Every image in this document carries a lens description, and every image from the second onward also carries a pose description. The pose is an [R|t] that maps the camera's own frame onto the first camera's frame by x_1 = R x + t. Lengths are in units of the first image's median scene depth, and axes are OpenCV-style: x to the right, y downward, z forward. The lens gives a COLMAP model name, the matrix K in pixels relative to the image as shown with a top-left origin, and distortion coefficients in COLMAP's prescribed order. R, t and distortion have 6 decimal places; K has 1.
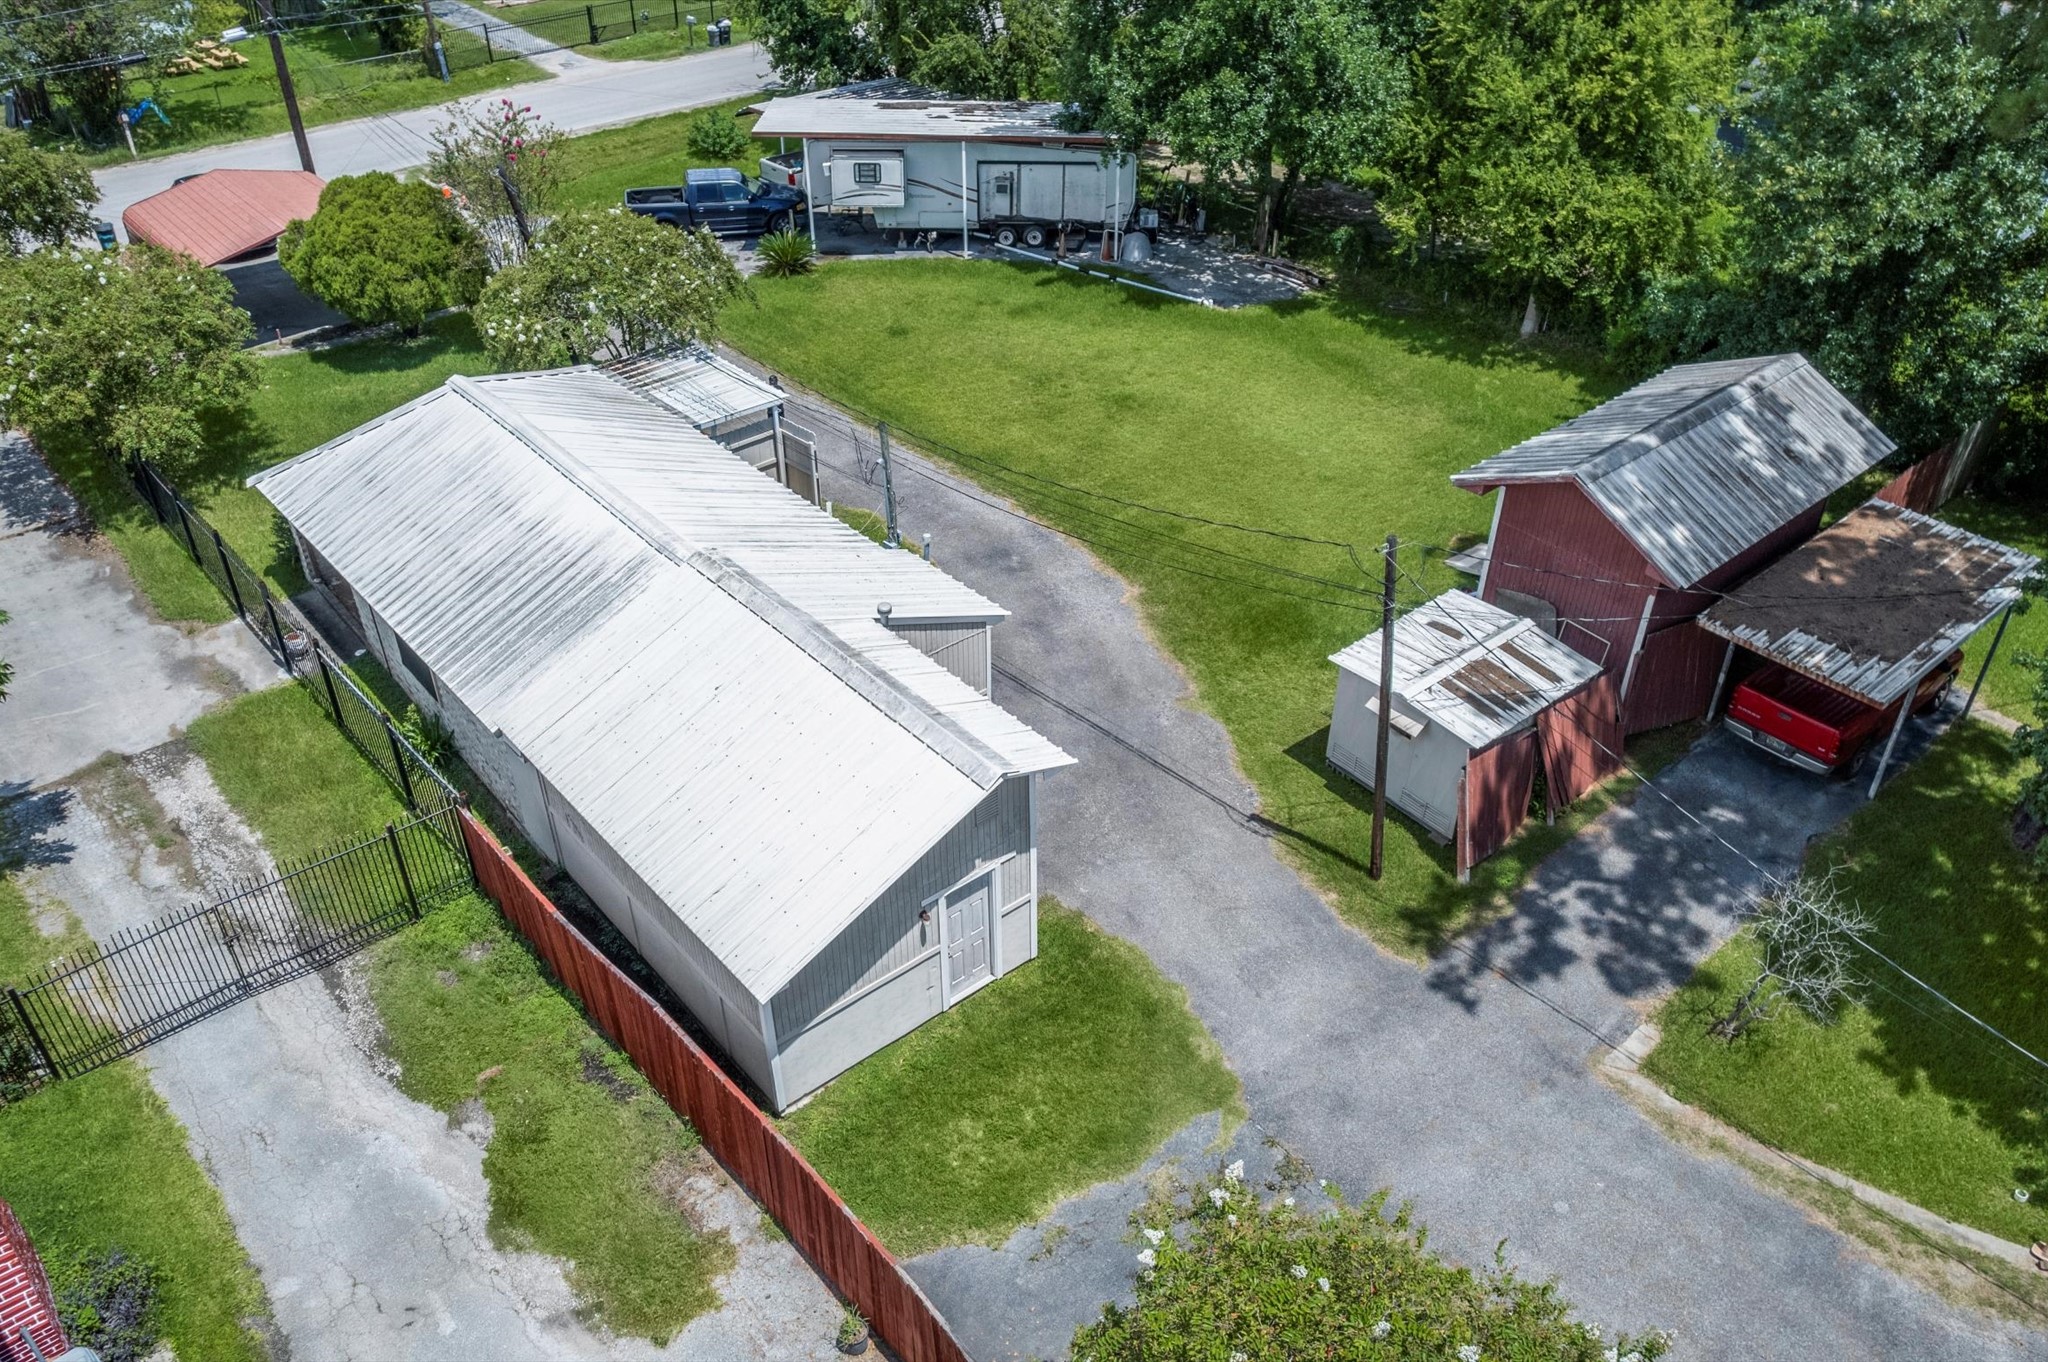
lens RADIAL K [[1554.8, 0, 1020.7], [0, 1554.8, 691.6], [0, 0, 1]] dist [-0.062733, 0.042704]
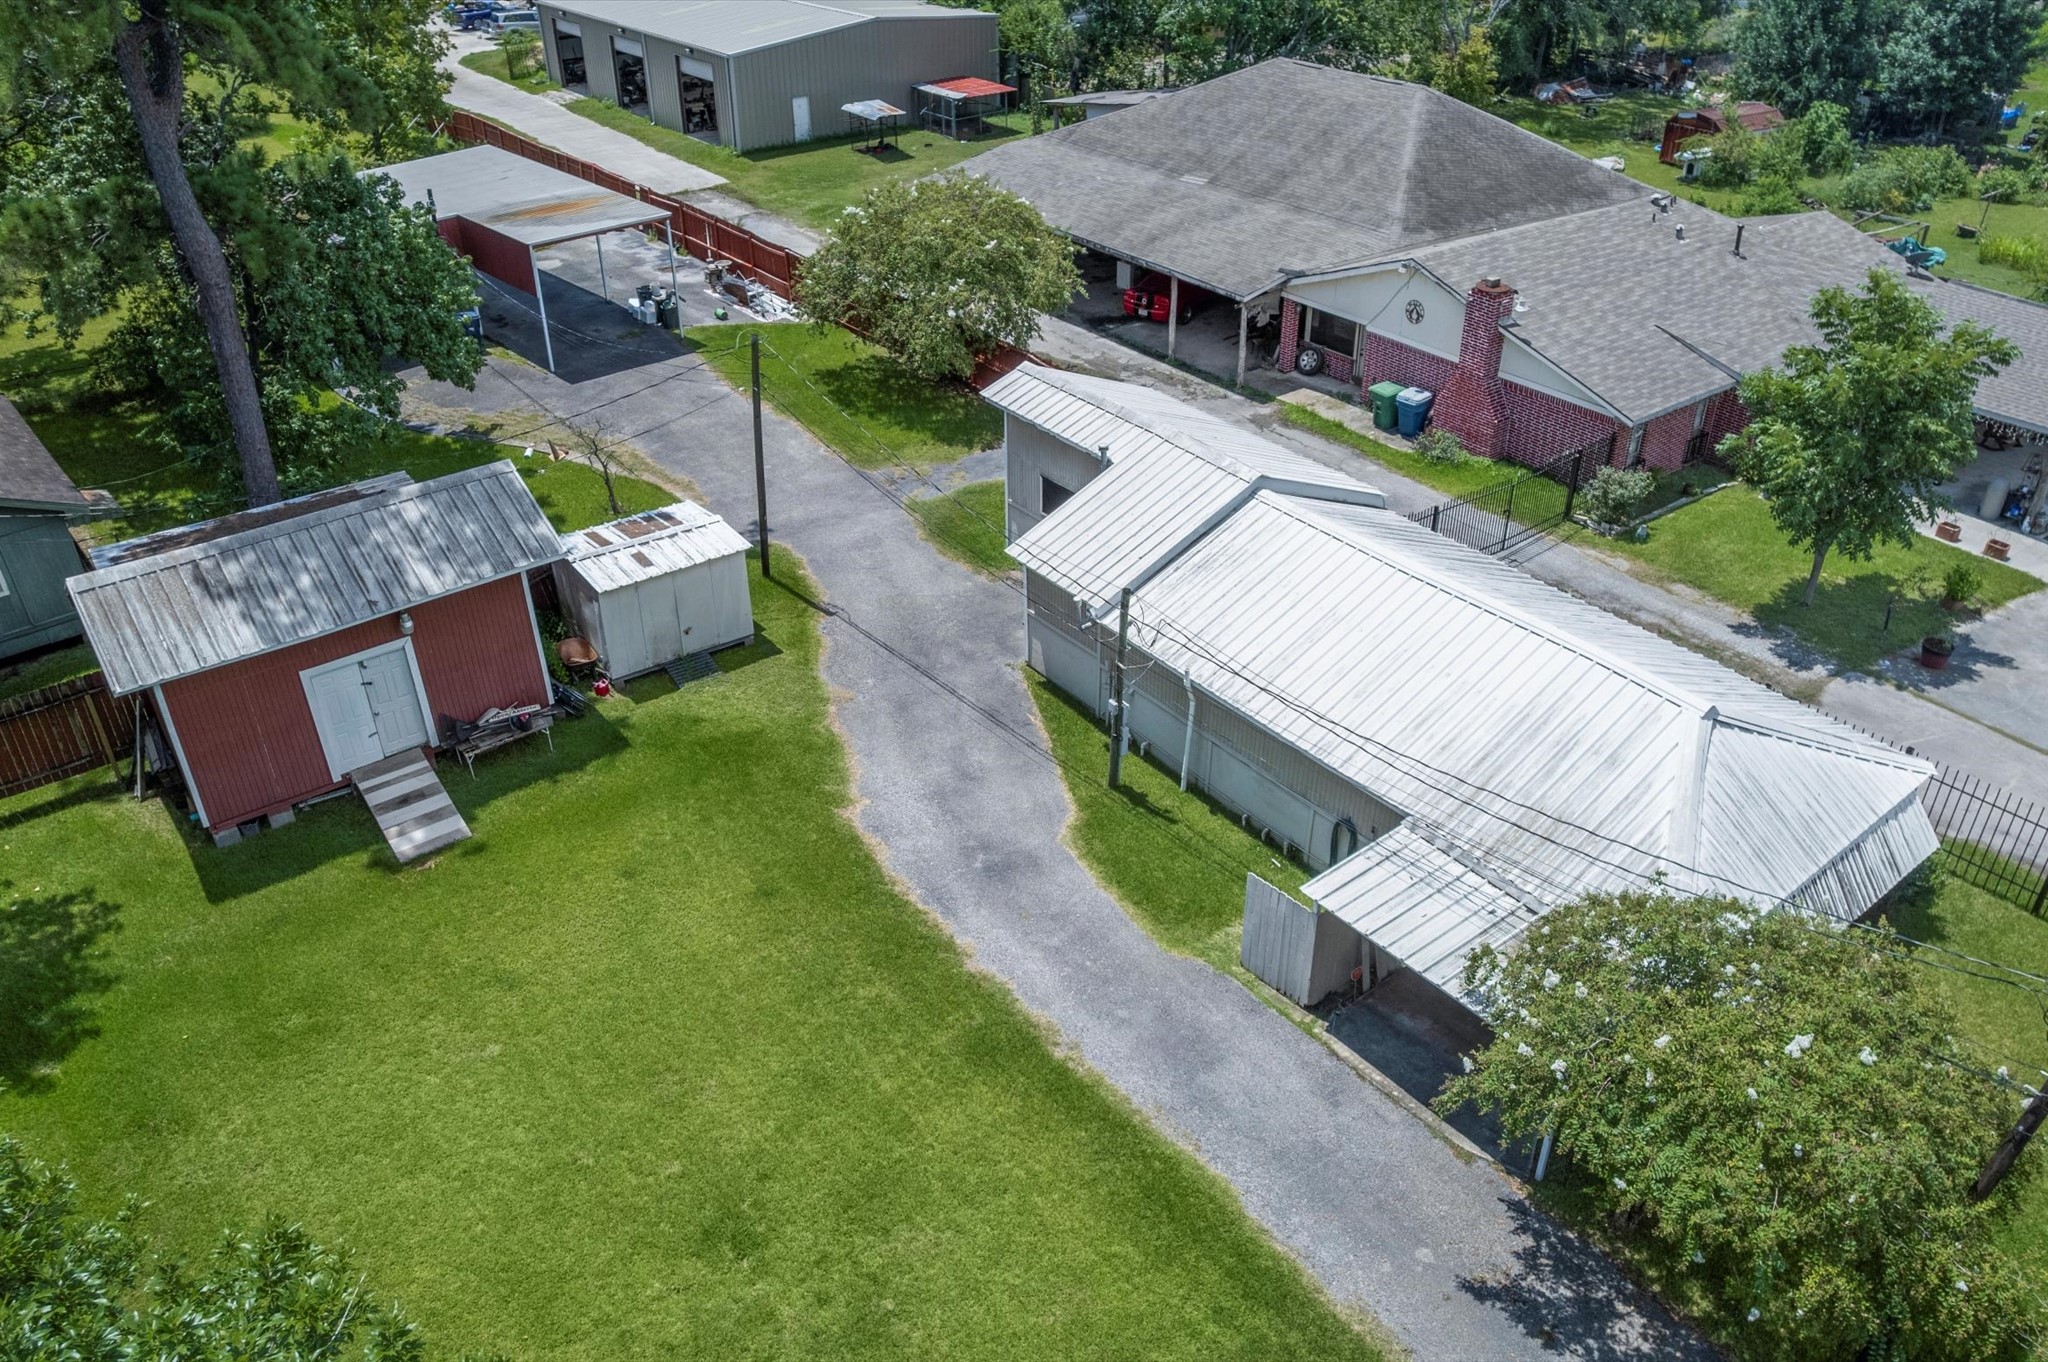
lens RADIAL K [[1554.8, 0, 1024.1], [0, 1554.8, 665.4], [0, 0, 1]] dist [-0.062733, 0.042704]
pose [[-0.997787, -0.022760, 0.062473, -0.068596], [0.048544, 0.392696, 0.918386, -0.782028], [-0.045435, 0.919387, -0.390722, 1.094721]]
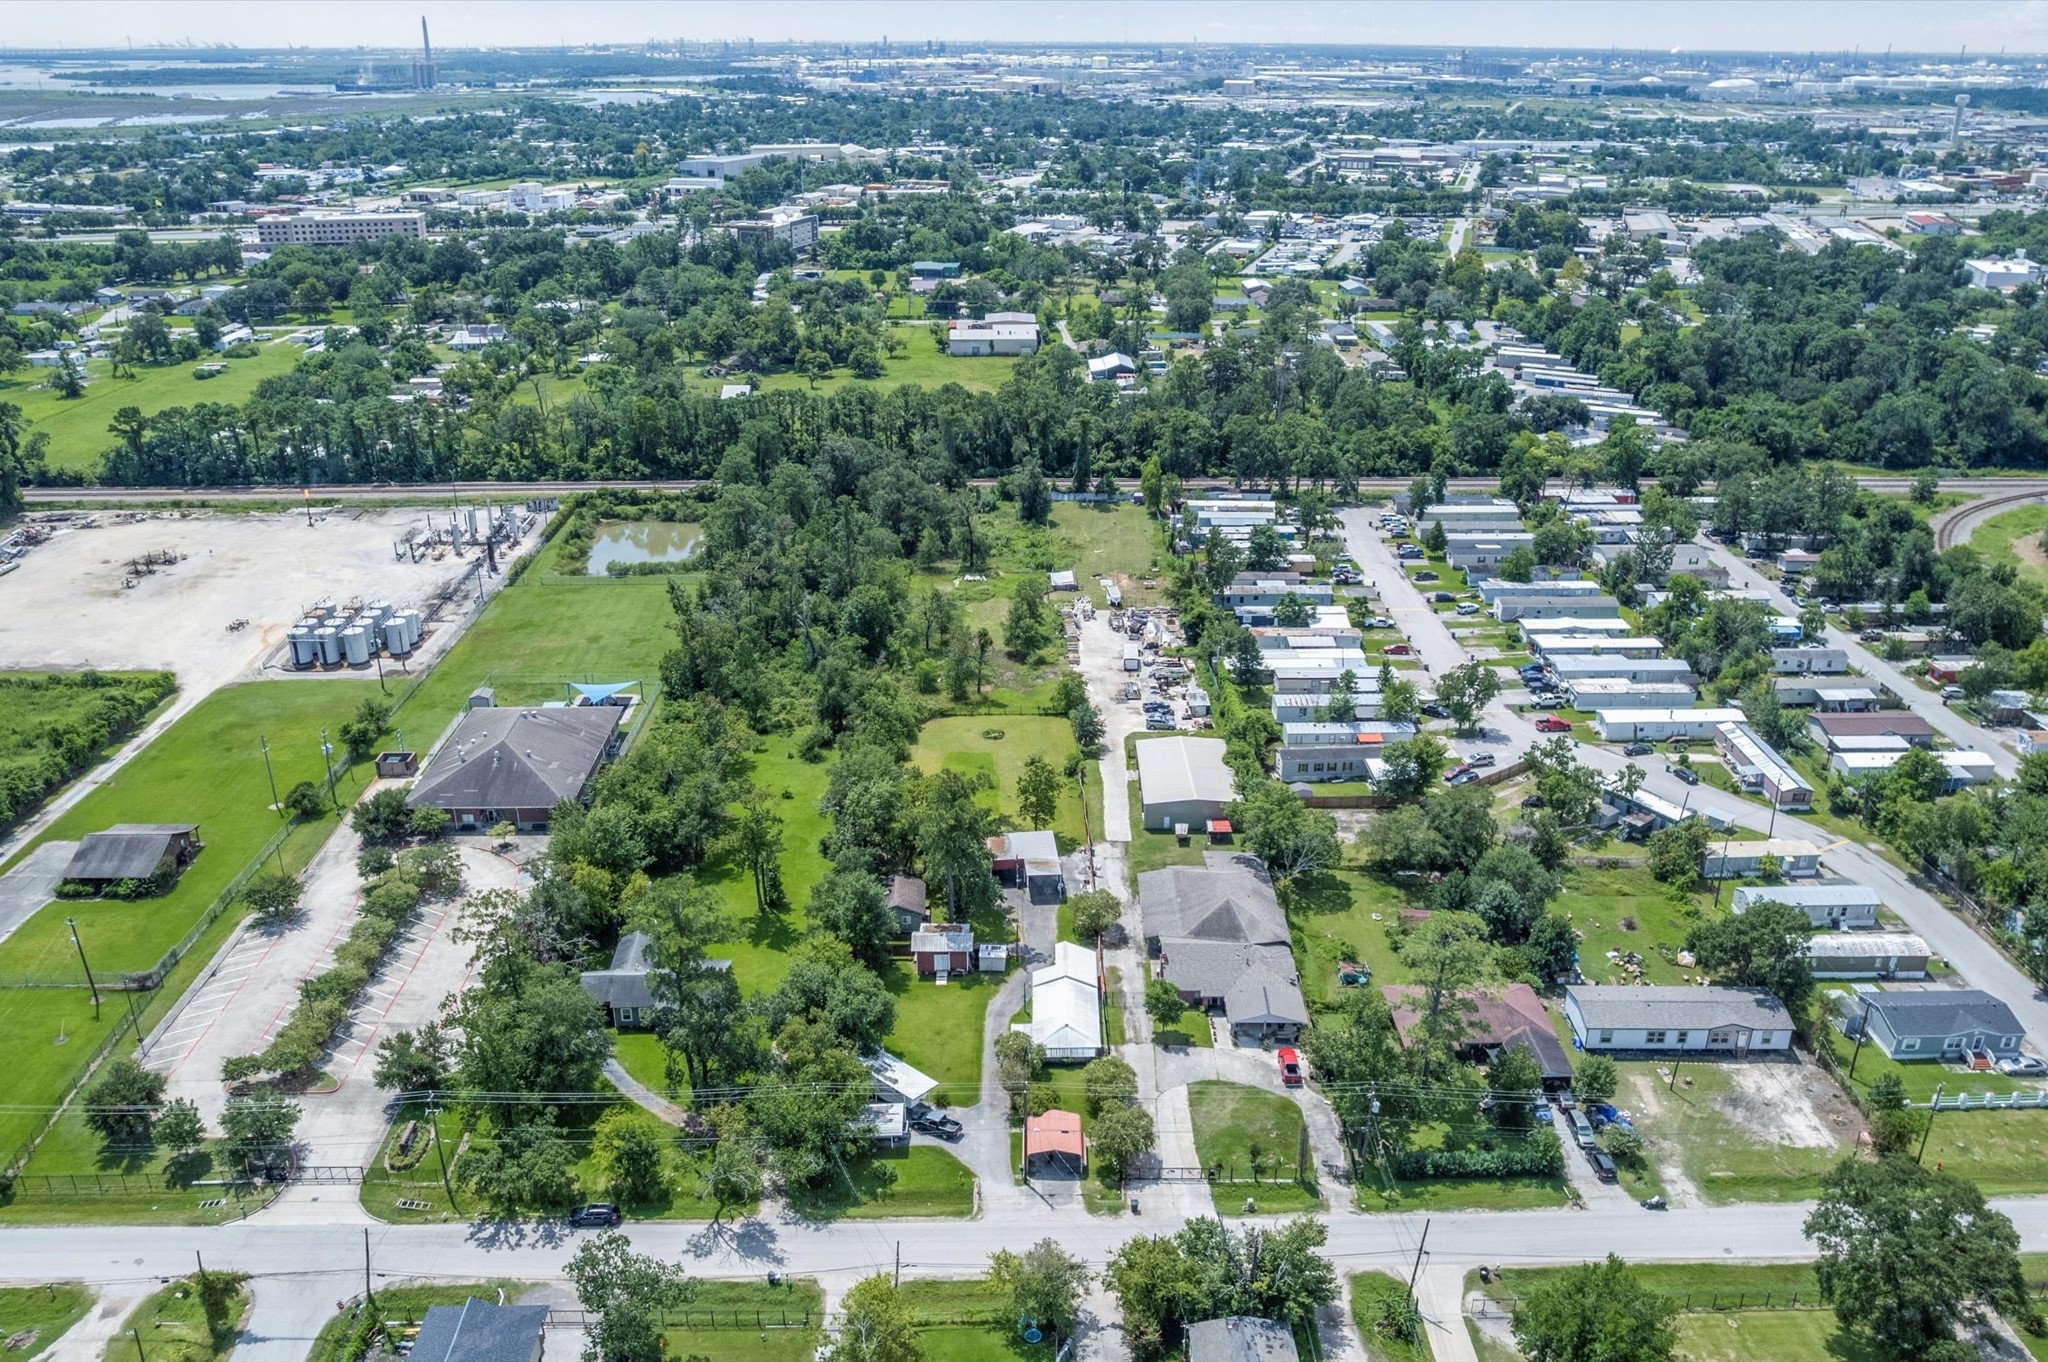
lens RADIAL K [[1554.8, 0, 1021.9], [0, 1554.8, 700.5], [0, 0, 1]] dist [-0.062733, 0.042704]
pose [[-0.750955, -0.256633, 0.608445, -2.959954], [0.386410, 0.576402, 0.720033, -4.396928], [-0.535494, 0.775822, -0.333687, 1.777130]]
